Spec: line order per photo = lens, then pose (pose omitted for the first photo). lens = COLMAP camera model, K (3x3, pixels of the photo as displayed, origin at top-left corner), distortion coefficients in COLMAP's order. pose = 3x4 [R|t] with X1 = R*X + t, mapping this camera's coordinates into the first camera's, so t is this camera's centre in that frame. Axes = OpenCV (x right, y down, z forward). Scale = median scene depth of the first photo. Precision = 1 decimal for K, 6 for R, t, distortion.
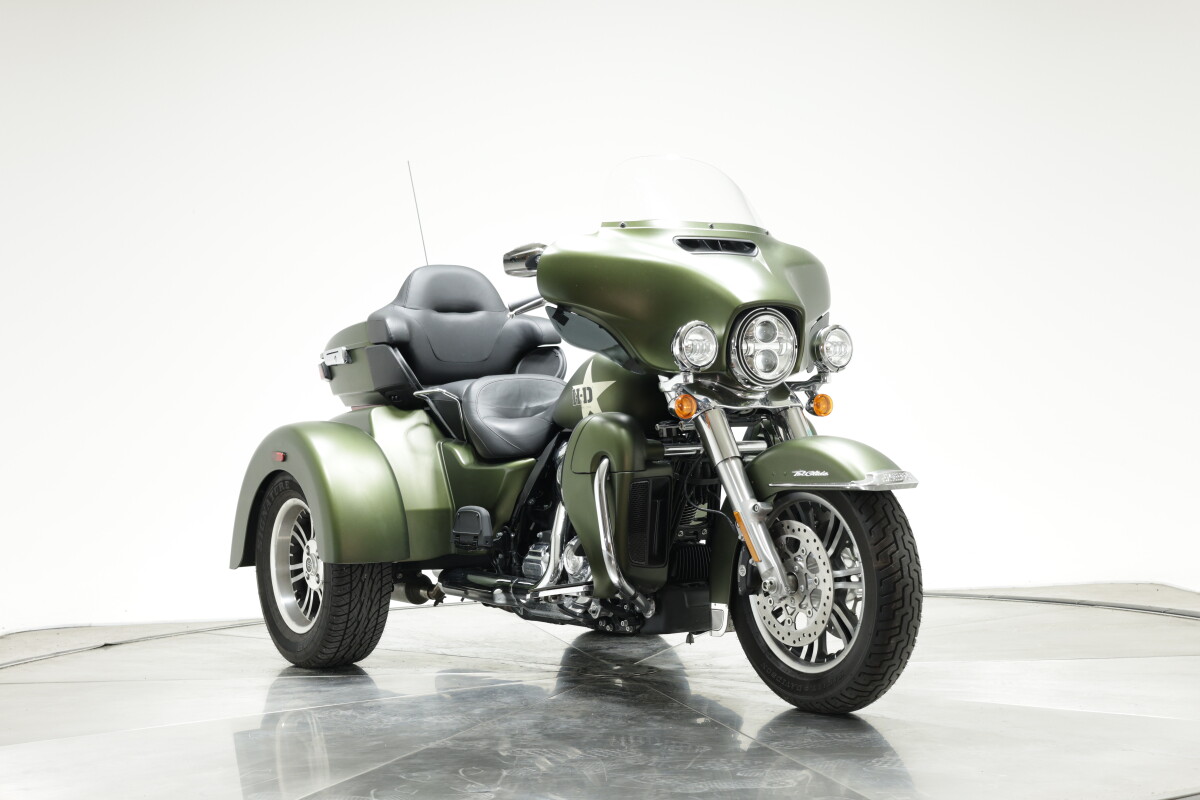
lens RADIAL K [[1616.6, 0, 600.0], [0, 1616.6, 400.0], [0, 0, 1]] dist [-0.024011, -0.054278]
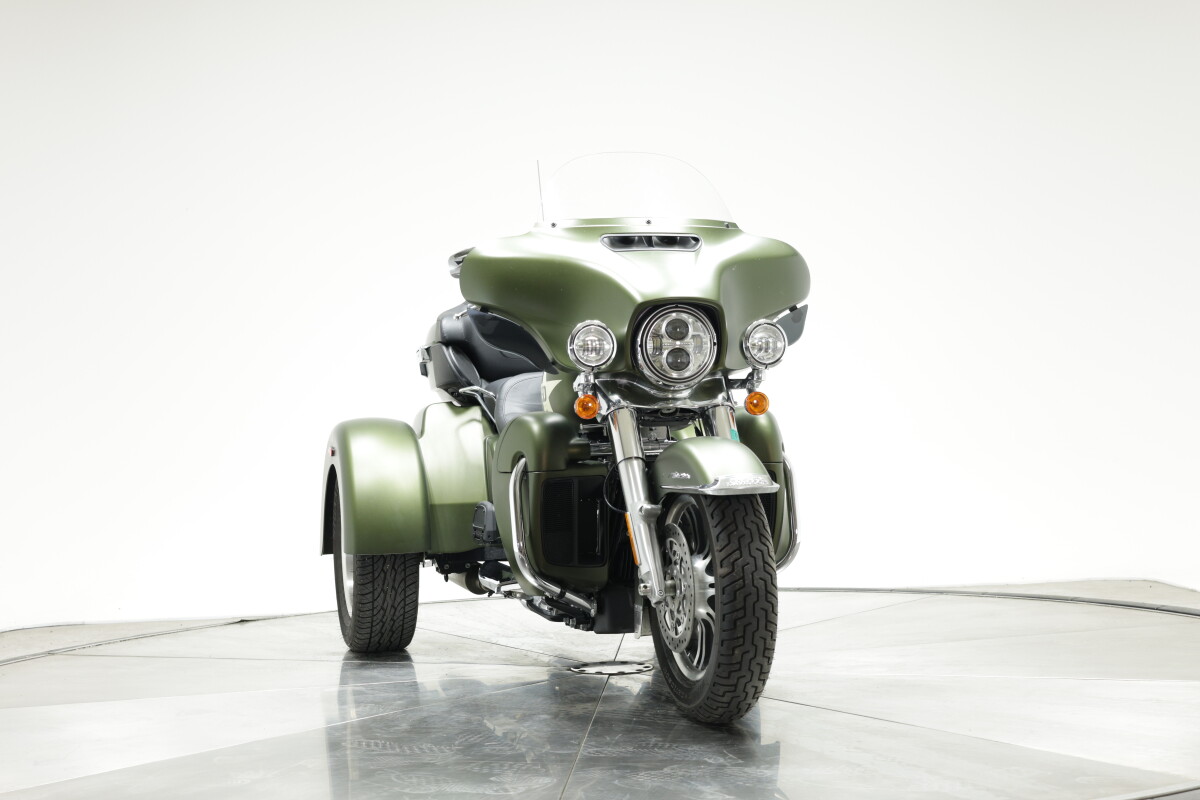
lens RADIAL K [[1616.6, 0, 600.0], [0, 1616.6, 400.0], [0, 0, 1]] dist [-0.024011, -0.054278]
pose [[0.951921, -0.004799, -0.306307, 0.332265], [0.008452, 0.999908, 0.010601, -0.009581], [0.306228, -0.012680, 0.951874, 0.050776]]
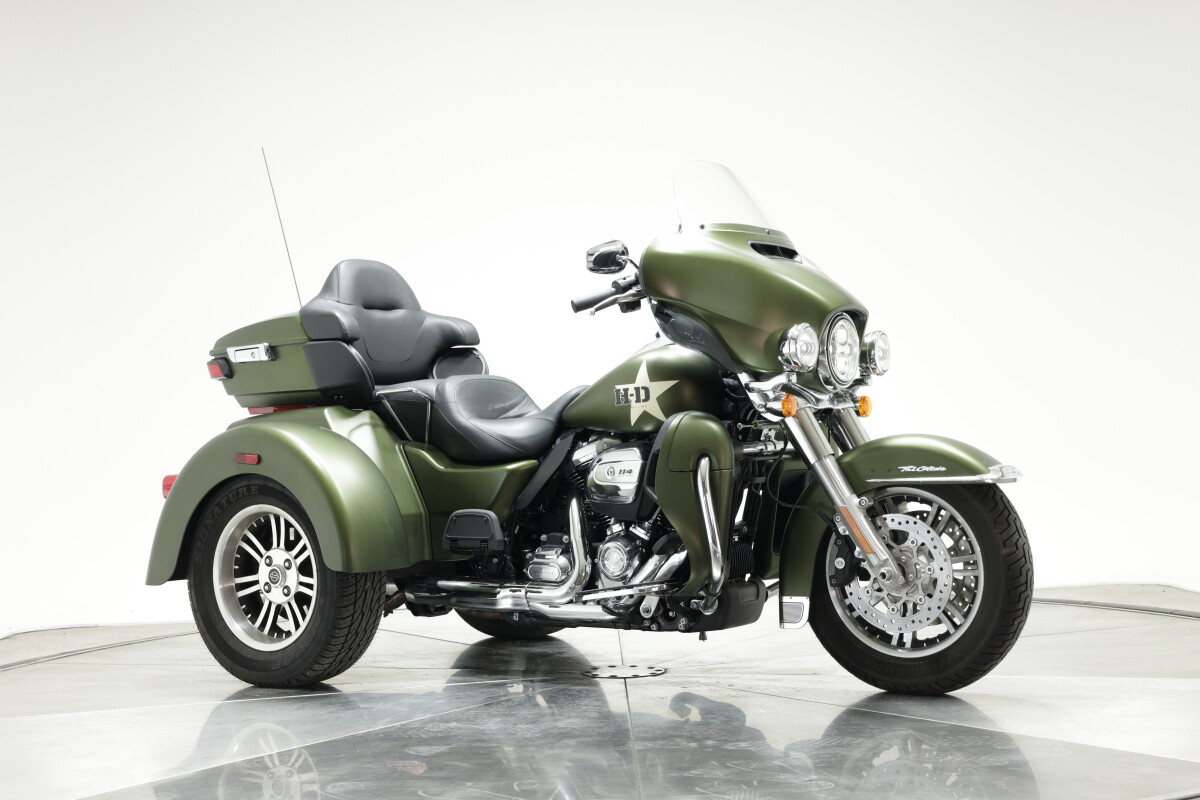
lens RADIAL K [[1616.6, 0, 600.0], [0, 1616.6, 400.0], [0, 0, 1]] dist [-0.024011, -0.054278]
pose [[0.927738, 0.011628, 0.373050, -0.402797], [-0.006981, 0.999880, -0.013807, 0.014244], [-0.373166, 0.010206, 0.927708, 0.081428]]
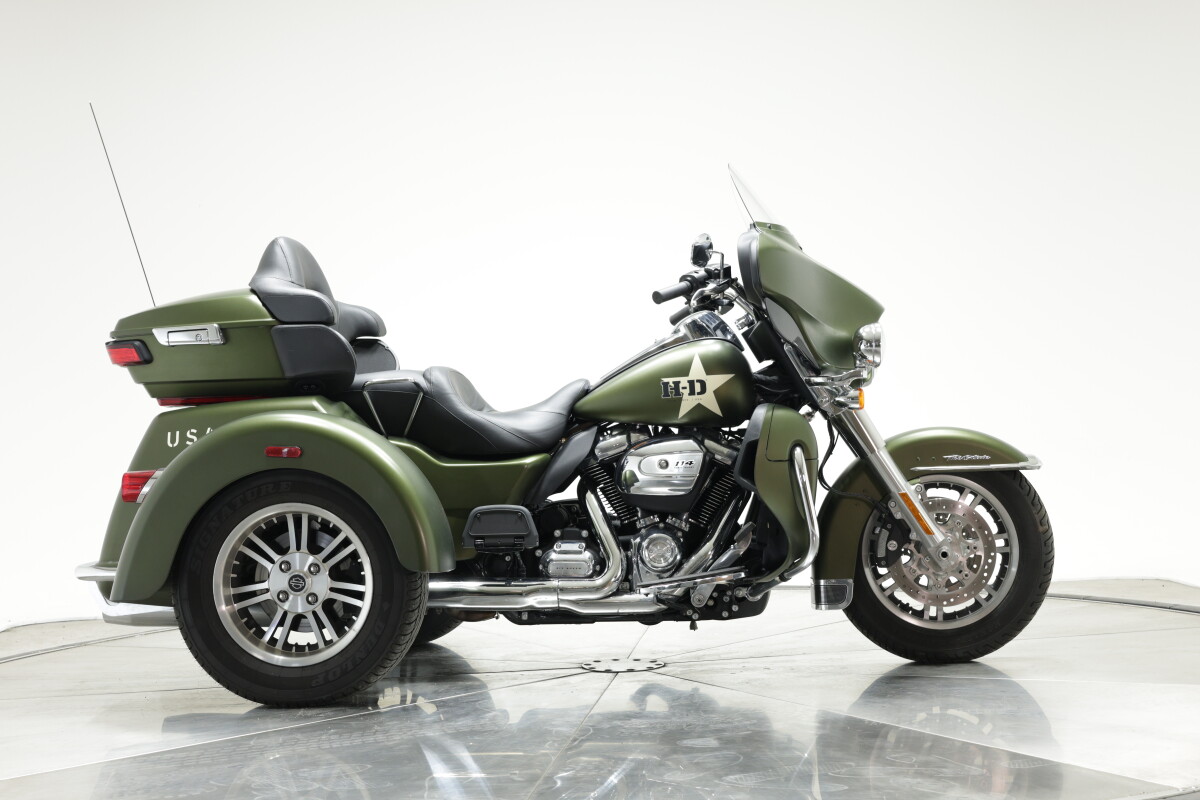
lens RADIAL K [[1616.6, 0, 600.0], [0, 1616.6, 400.0], [0, 0, 1]] dist [-0.024011, -0.054278]
pose [[0.628689, 0.030748, 0.777049, -0.833265], [-0.008556, 0.999431, -0.032625, 0.038383], [-0.777610, 0.013862, 0.628594, 0.404946]]
